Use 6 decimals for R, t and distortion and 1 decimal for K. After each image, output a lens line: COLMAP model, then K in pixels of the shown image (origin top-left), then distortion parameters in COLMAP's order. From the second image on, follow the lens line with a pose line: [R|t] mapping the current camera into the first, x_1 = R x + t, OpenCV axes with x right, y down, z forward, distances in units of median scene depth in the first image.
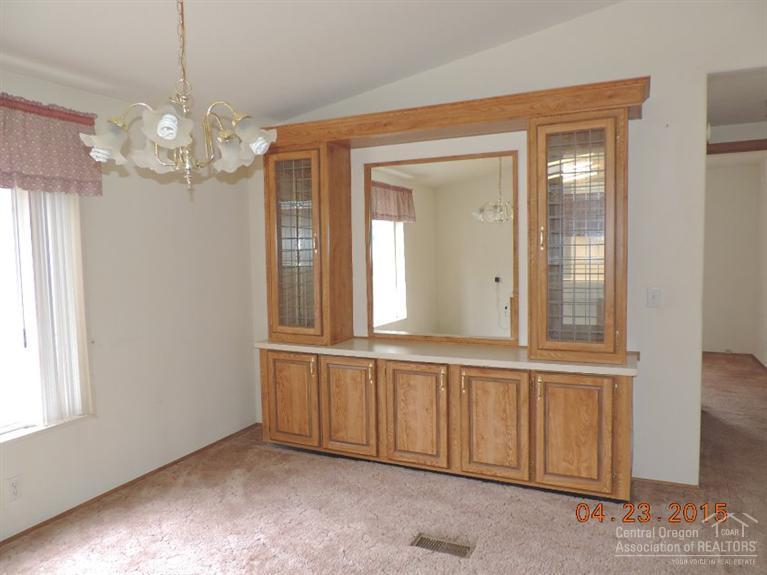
lens RADIAL K [[547.4, 0, 383.5], [0, 547.4, 287.5], [0, 0, 1]] dist [-0.018782, 0.001472]
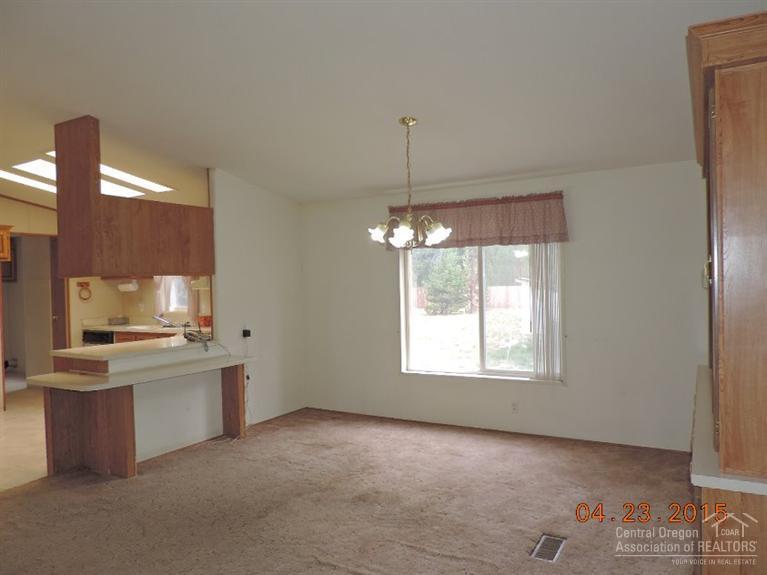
lens RADIAL K [[547.4, 0, 383.5], [0, 547.4, 287.5], [0, 0, 1]] dist [-0.018782, 0.001472]
pose [[-0.092053, 0.037602, -0.995044, 0.998092], [-0.041573, 0.998270, 0.041570, -0.076219], [0.994886, 0.045193, -0.090331, 0.595542]]
